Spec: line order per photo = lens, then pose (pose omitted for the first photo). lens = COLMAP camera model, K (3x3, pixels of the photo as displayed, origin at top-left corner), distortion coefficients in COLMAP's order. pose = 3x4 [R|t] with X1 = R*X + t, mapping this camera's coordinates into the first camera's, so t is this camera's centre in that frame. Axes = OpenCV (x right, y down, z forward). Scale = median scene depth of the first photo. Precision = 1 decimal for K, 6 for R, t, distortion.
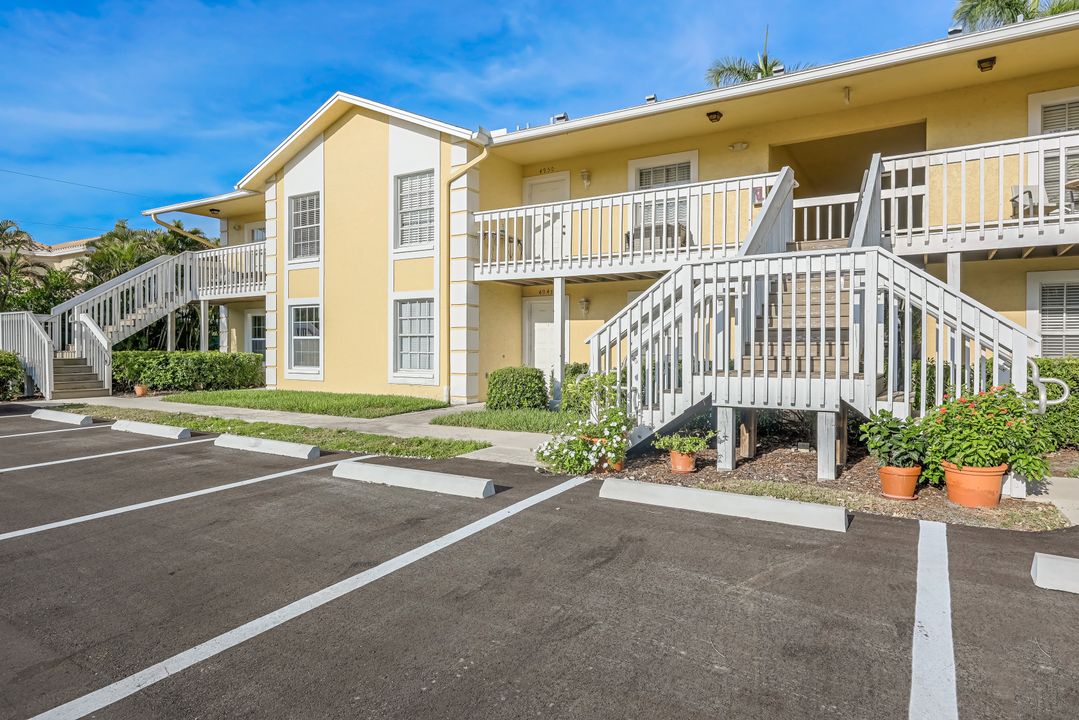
lens RADIAL K [[631.4, 0, 539.5], [0, 631.4, 360.0], [0, 0, 1]] dist [0.000170, 0.000269]
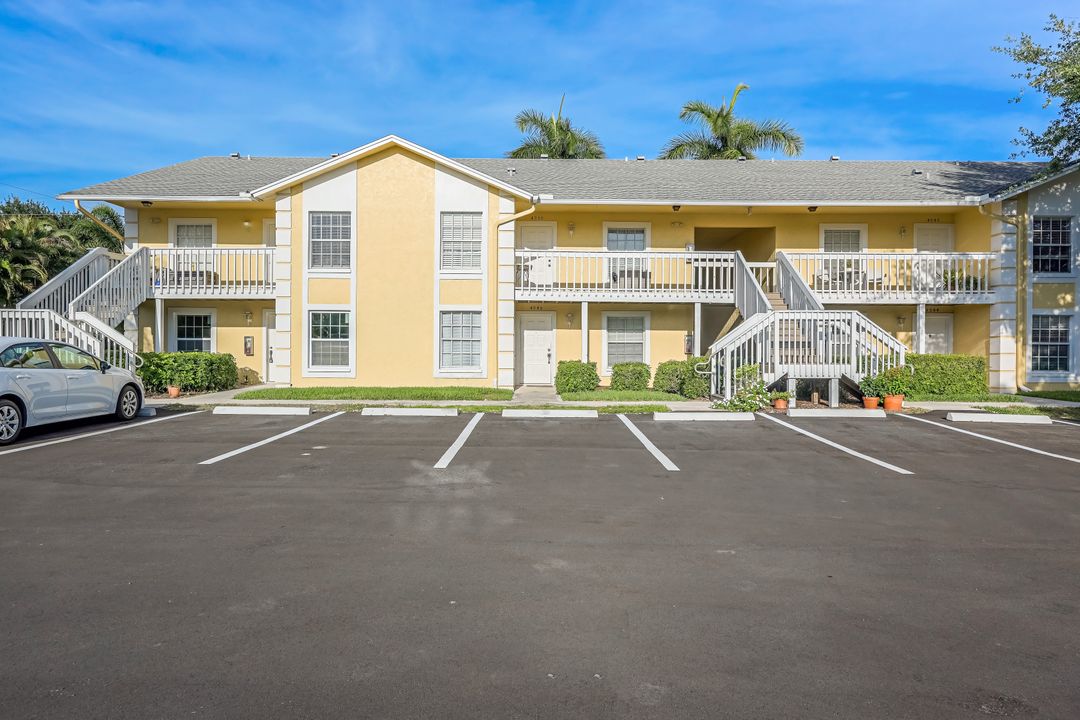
lens RADIAL K [[673.1, 0, 540.0], [0, 673.1, 360.0], [0, 0, 1]] dist [-0.000874, -0.000464]
pose [[0.848548, -0.006445, 0.529079, -0.775604], [0.006094, 0.999979, 0.002407, 0.000148], [-0.529083, 0.001182, 0.848569, -0.233831]]
